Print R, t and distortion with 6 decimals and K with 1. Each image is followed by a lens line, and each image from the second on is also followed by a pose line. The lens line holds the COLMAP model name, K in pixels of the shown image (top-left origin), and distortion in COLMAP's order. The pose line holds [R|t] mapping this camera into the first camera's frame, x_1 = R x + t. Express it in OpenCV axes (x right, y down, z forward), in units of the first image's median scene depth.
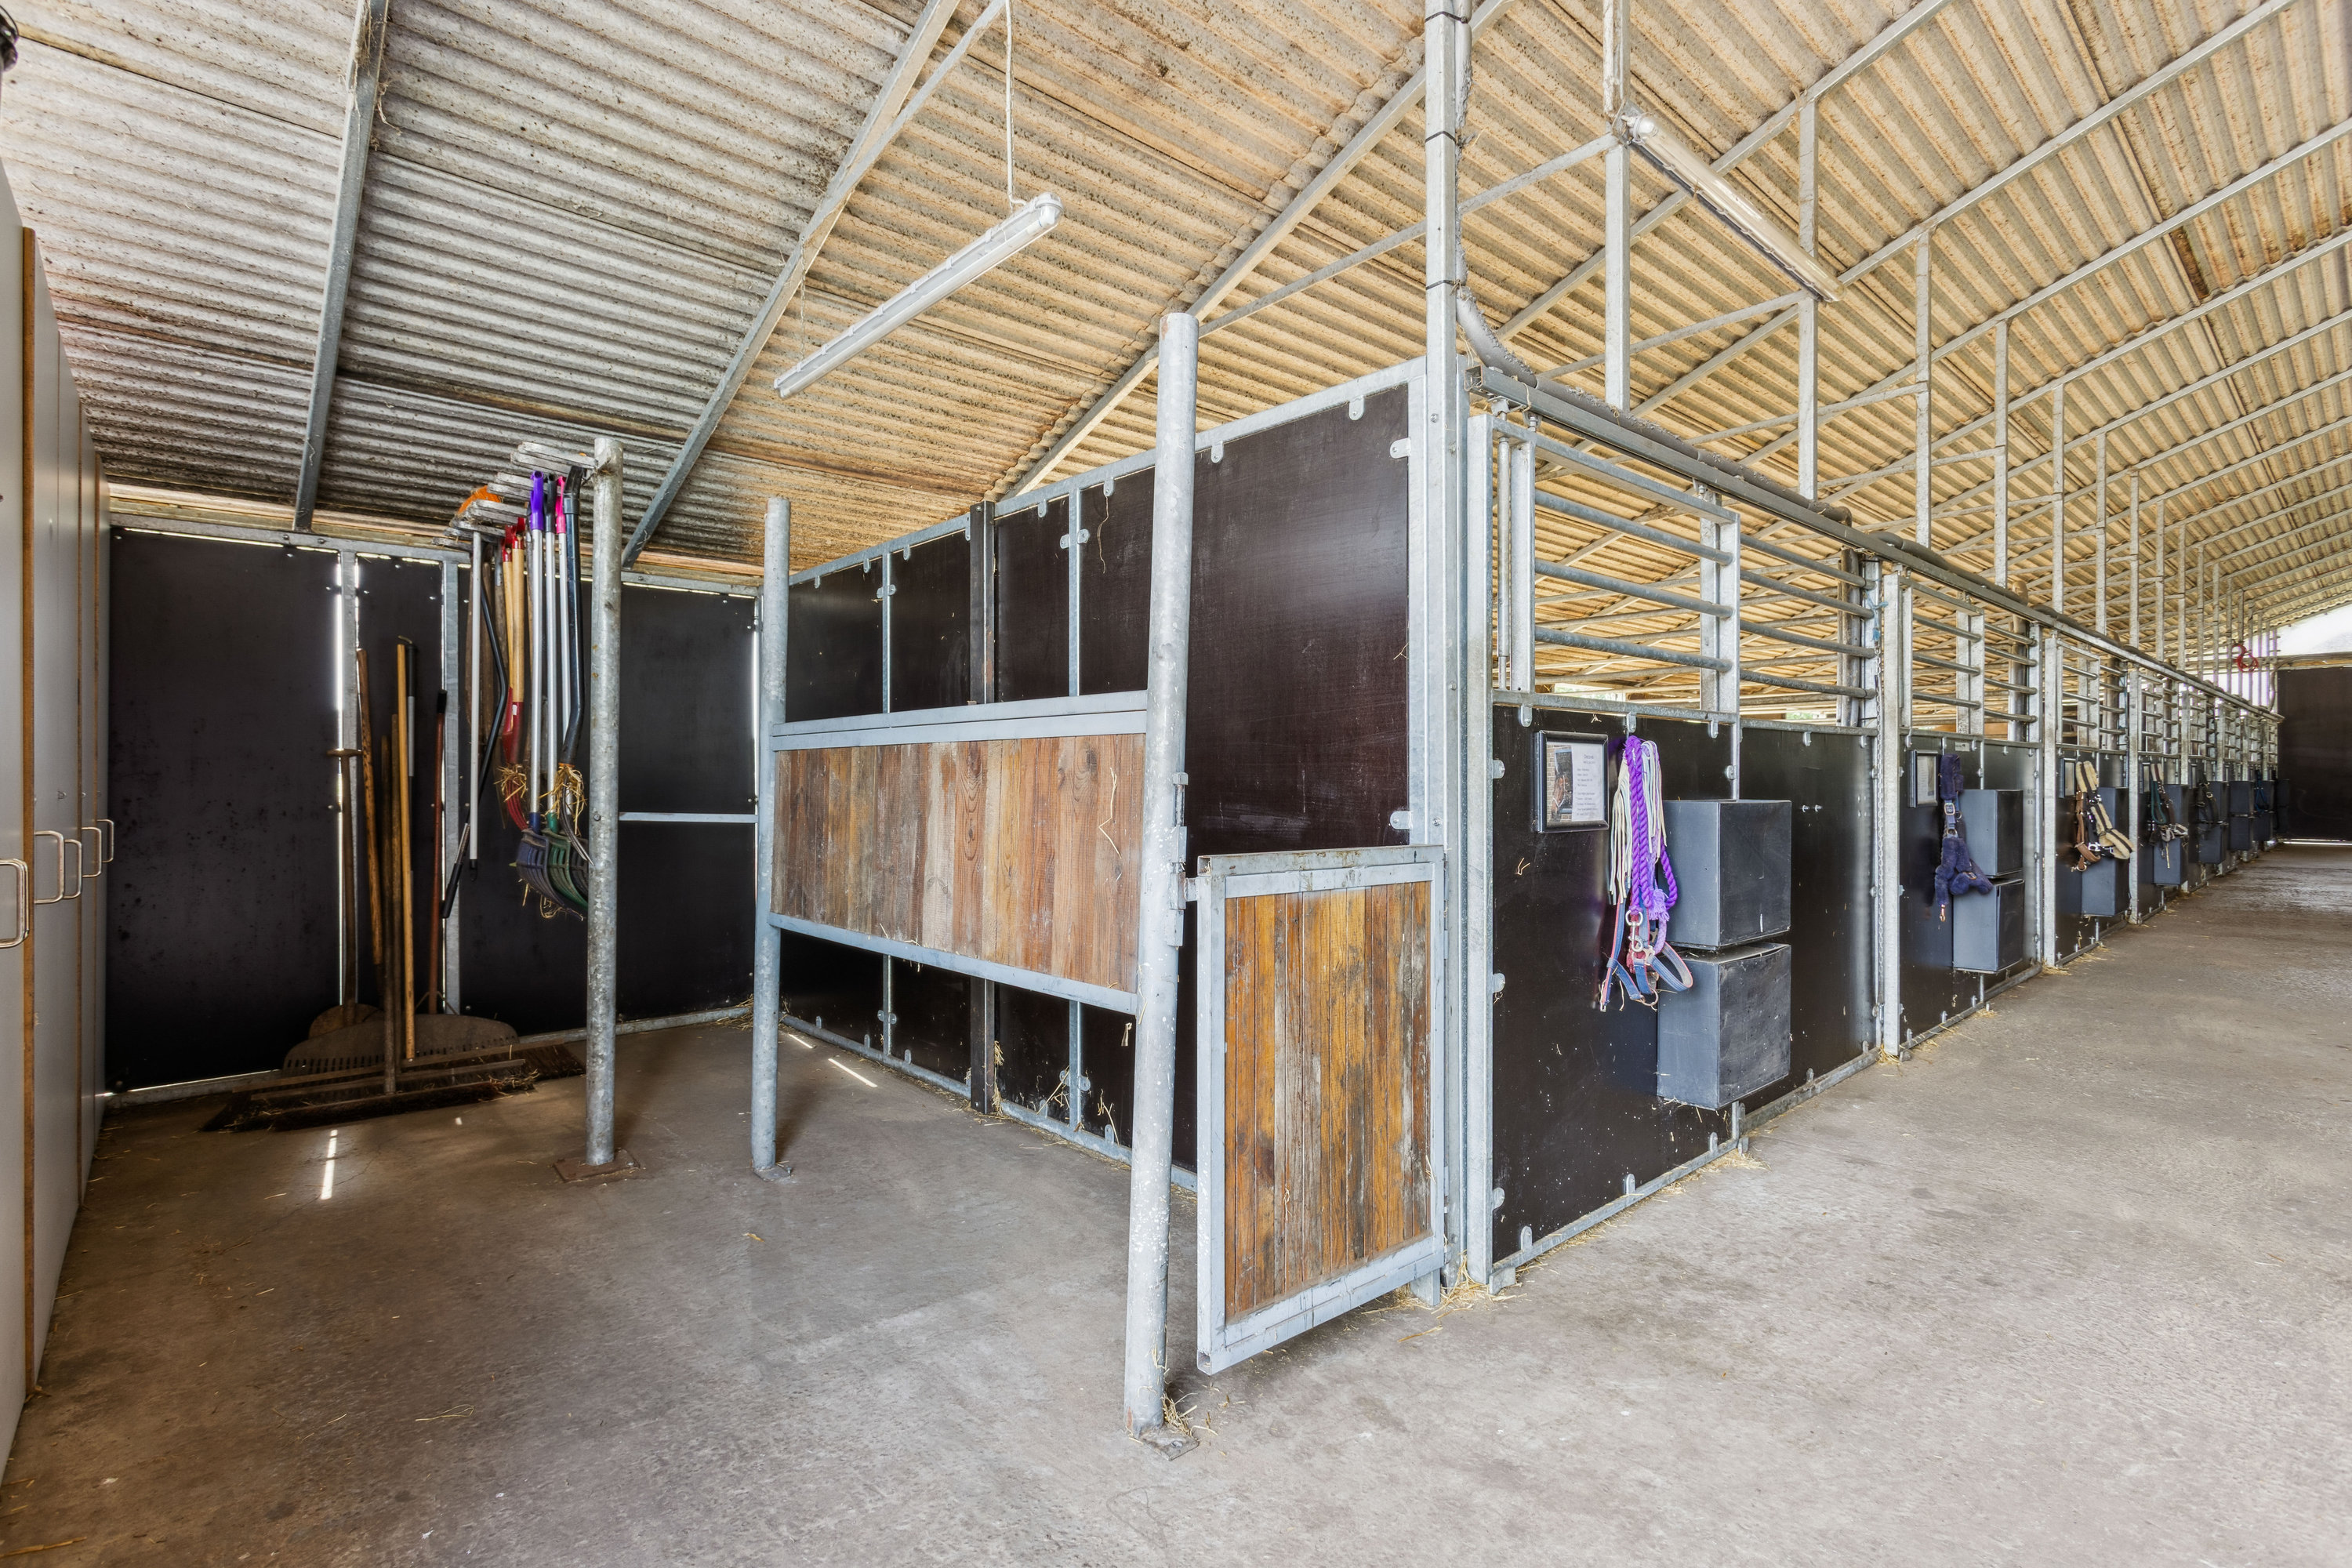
lens RADIAL K [[1119.0, 0, 1169.2], [0, 1119.0, 778.9], [0, 0, 1]] dist [0.003233, 0.002143]
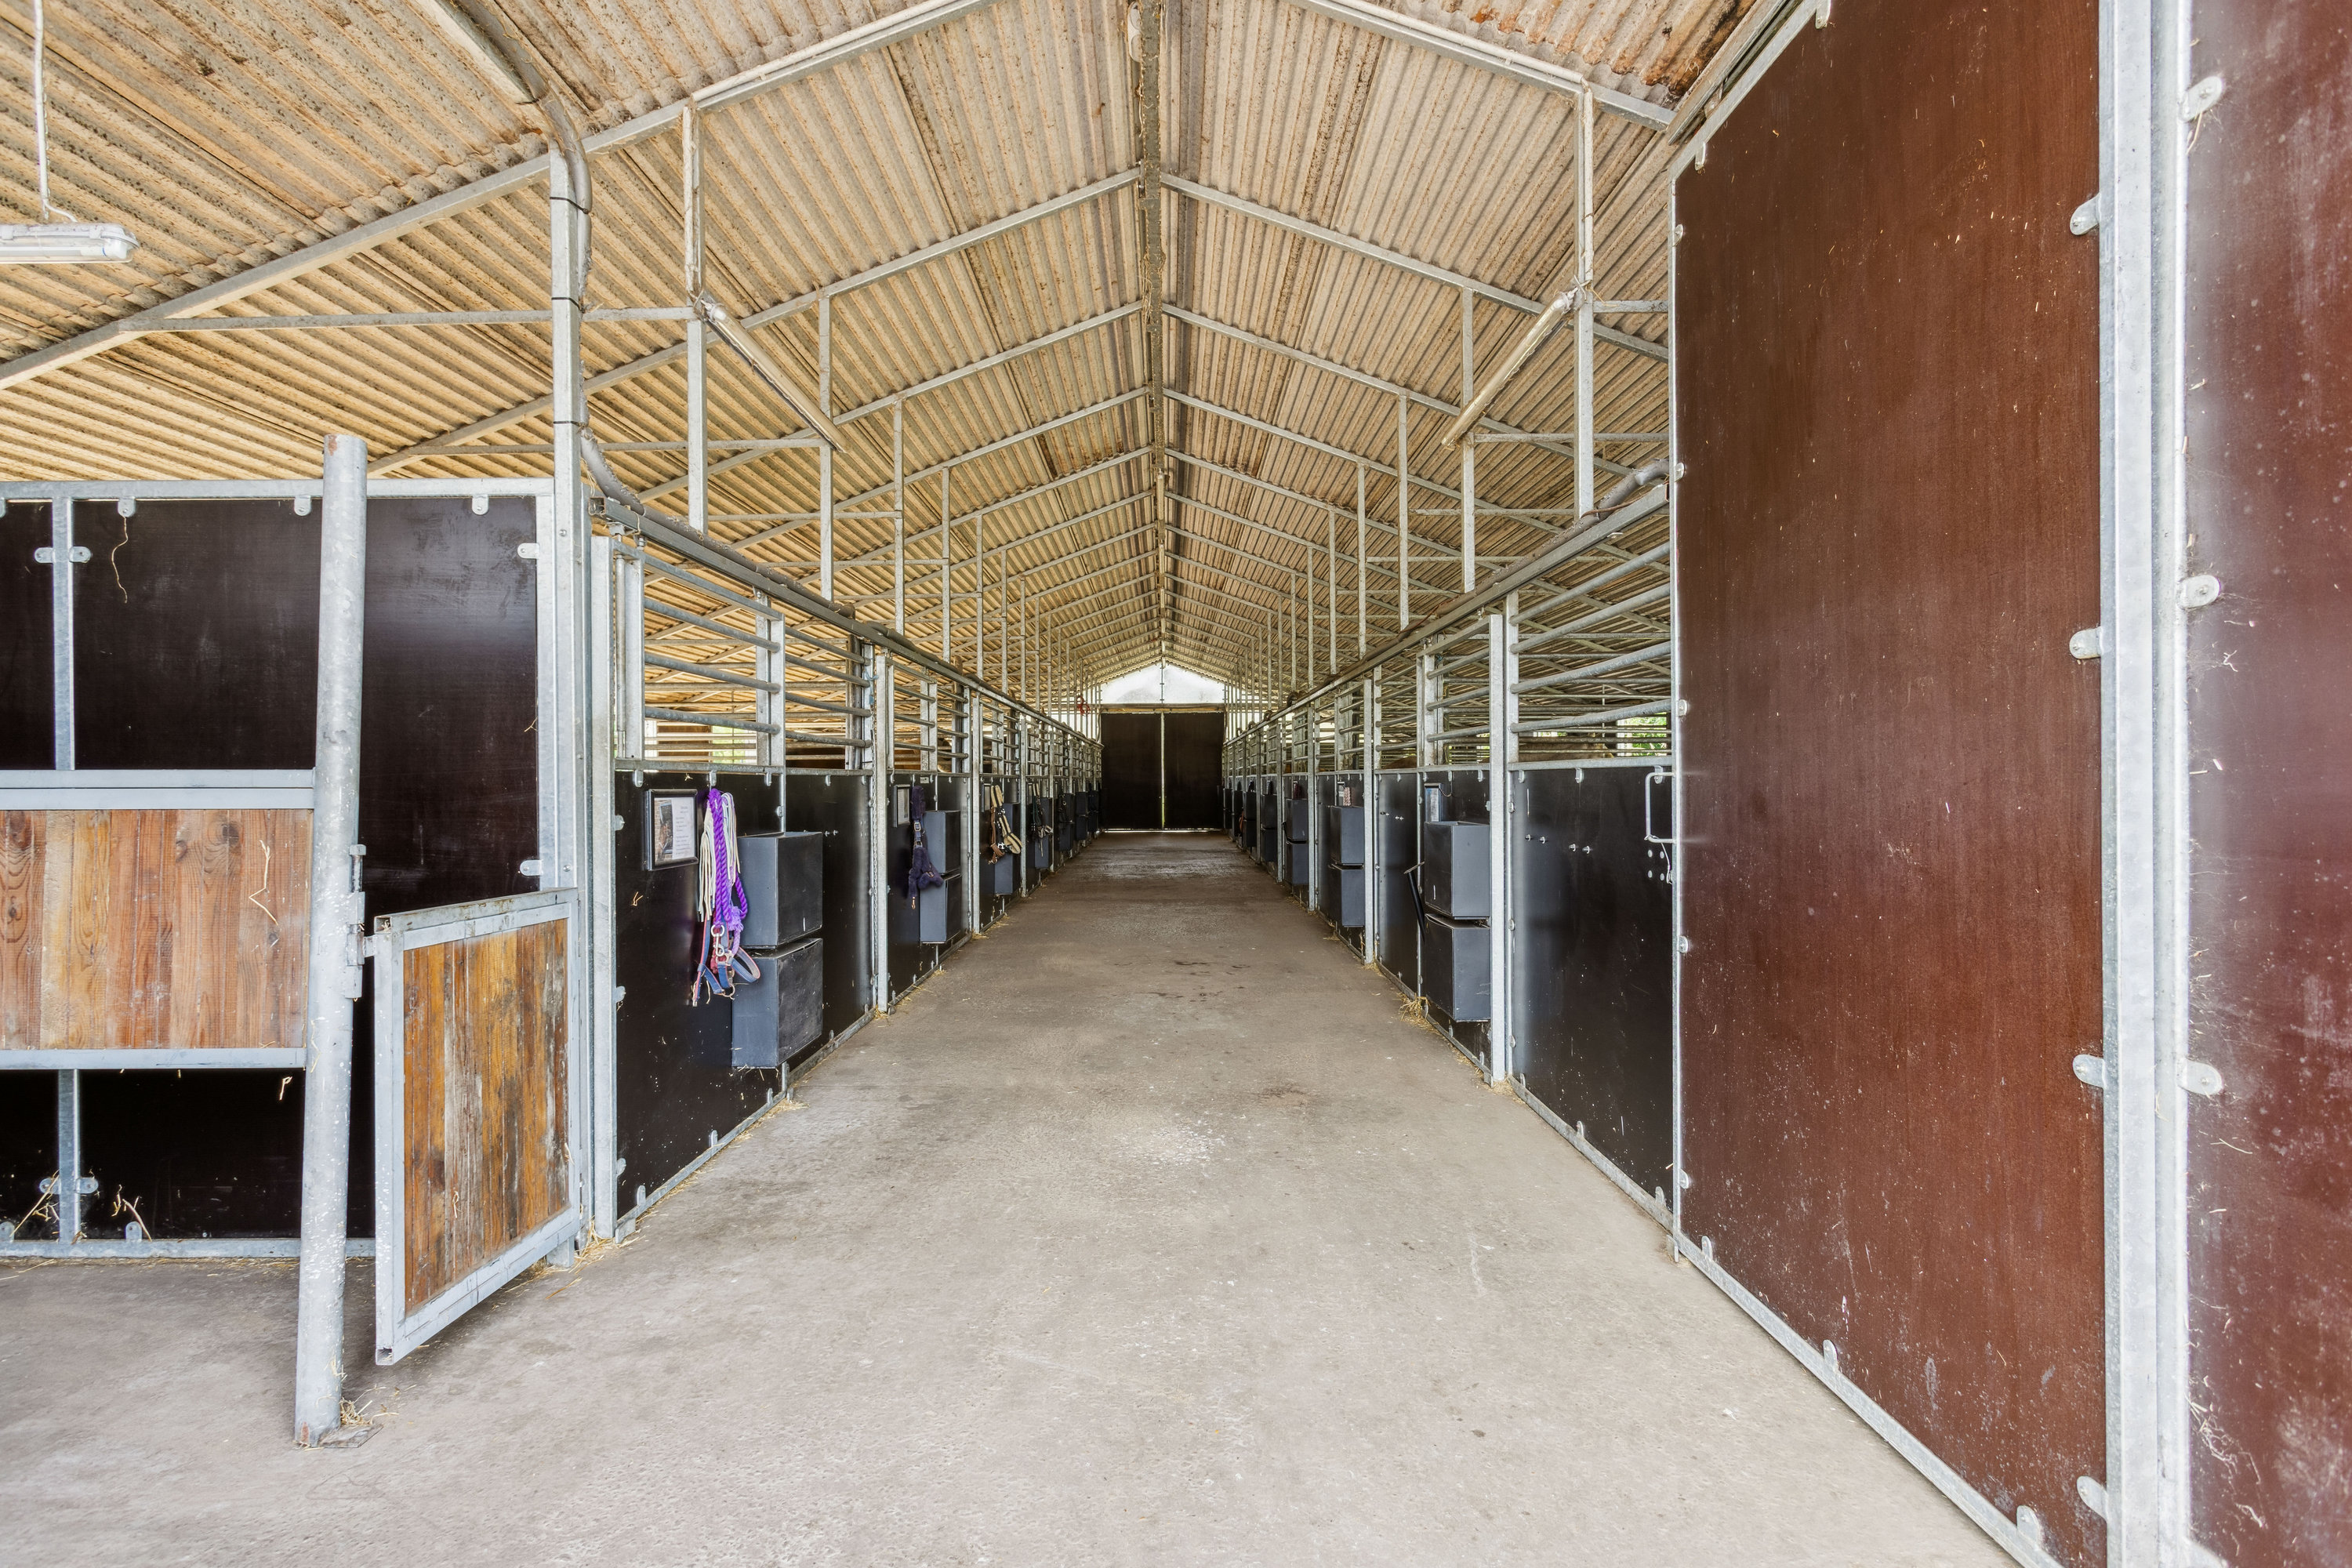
lens RADIAL K [[1119.0, 0, 1169.2], [0, 1119.0, 778.9], [0, 0, 1]] dist [0.003233, 0.002143]
pose [[0.671766, -0.001055, 0.740762, -0.179080], [0.005178, 0.999981, -0.003272, -0.041128], [-0.740745, 0.006034, 0.671759, -0.239509]]
